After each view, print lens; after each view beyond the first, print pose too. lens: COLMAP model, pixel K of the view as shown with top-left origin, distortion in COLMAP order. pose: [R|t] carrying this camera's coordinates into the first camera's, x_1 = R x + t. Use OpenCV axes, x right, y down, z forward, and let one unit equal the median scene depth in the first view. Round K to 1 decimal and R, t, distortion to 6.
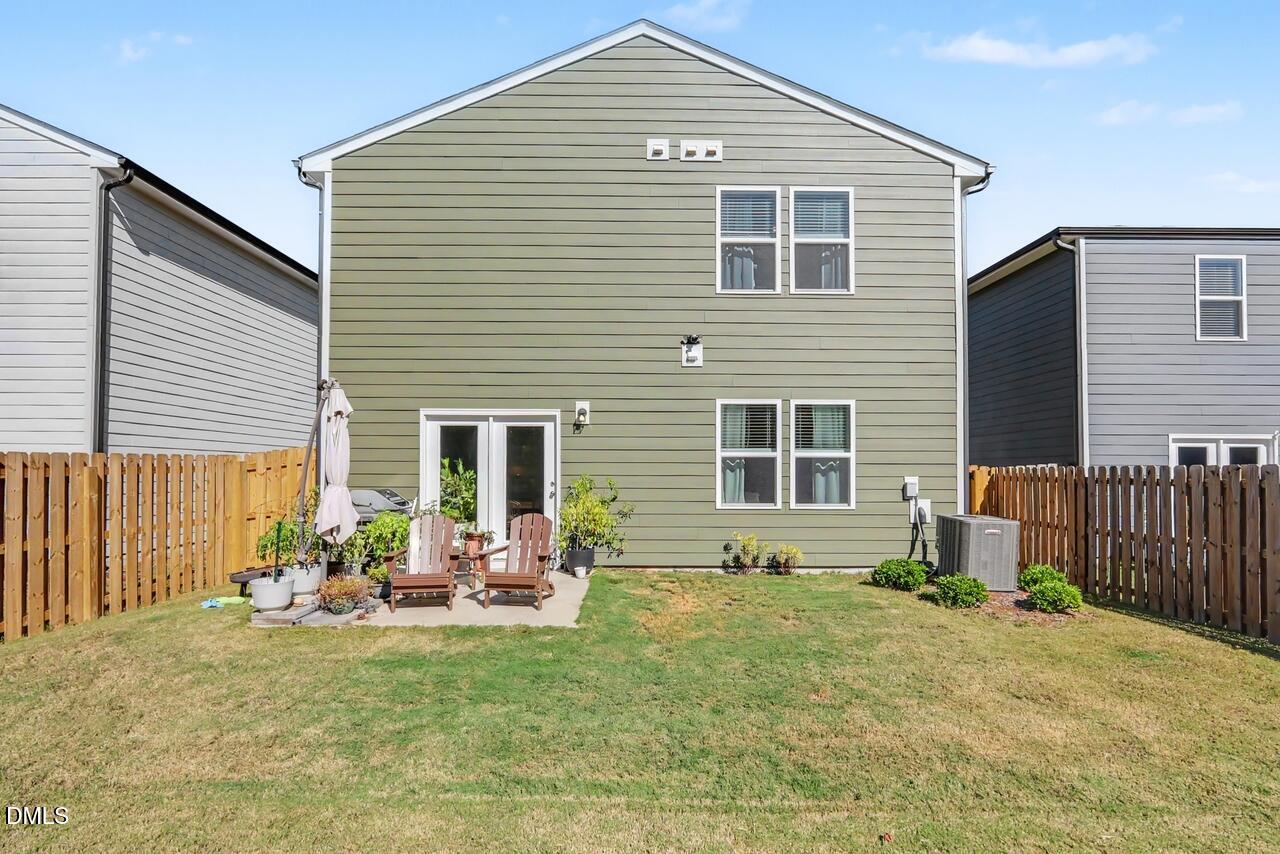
lens RADIAL K [[592.6, 0, 642.3], [0, 592.6, 468.3], [0, 0, 1]] dist [-0.010032, 0.003042]
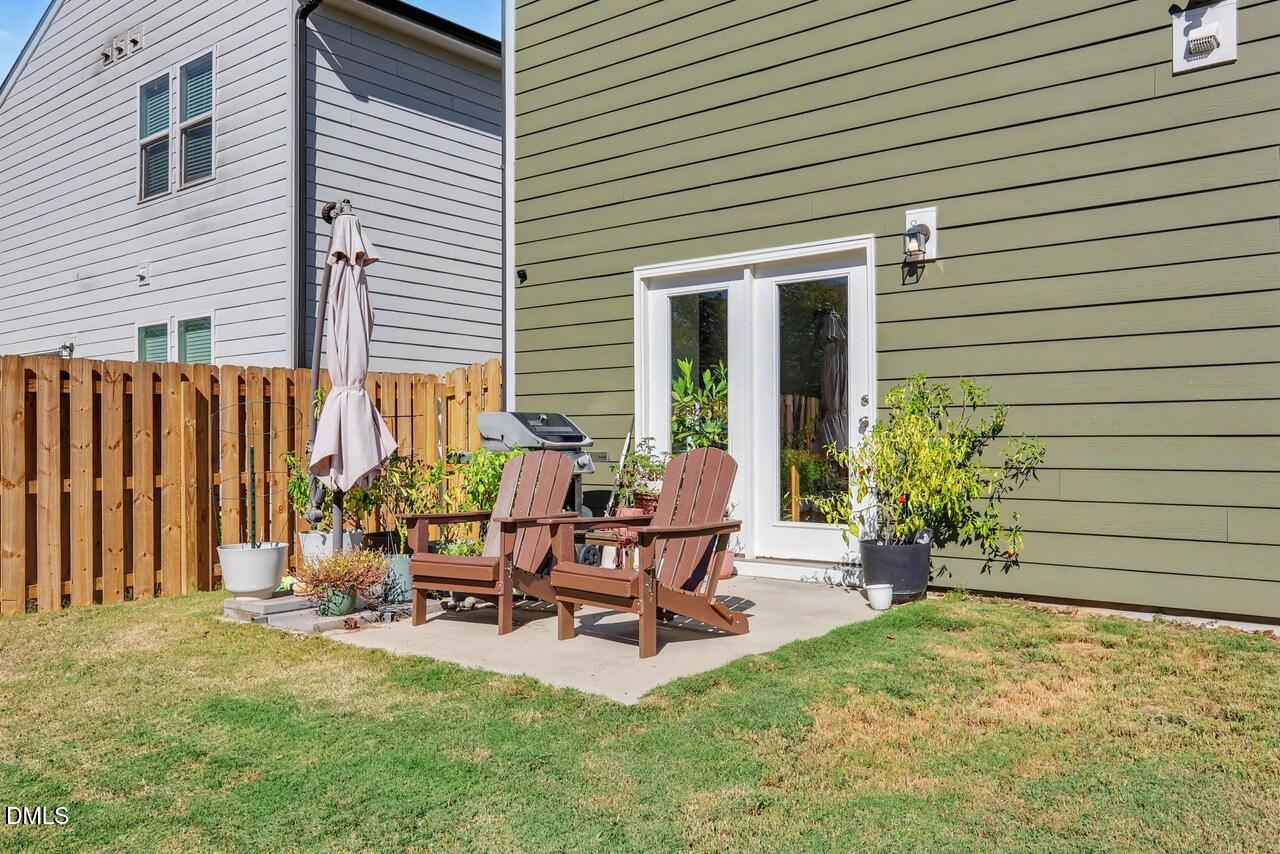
lens RADIAL K [[1014.3, 0, 640.1], [0, 1014.3, 429.3], [0, 0, 1]] dist [0.010212, -0.000838]
pose [[0.768778, -0.014294, -0.639357, 0.215591], [0.010418, 0.999897, -0.009827, 0.054592], [0.639431, 0.000894, 0.768848, 0.294370]]
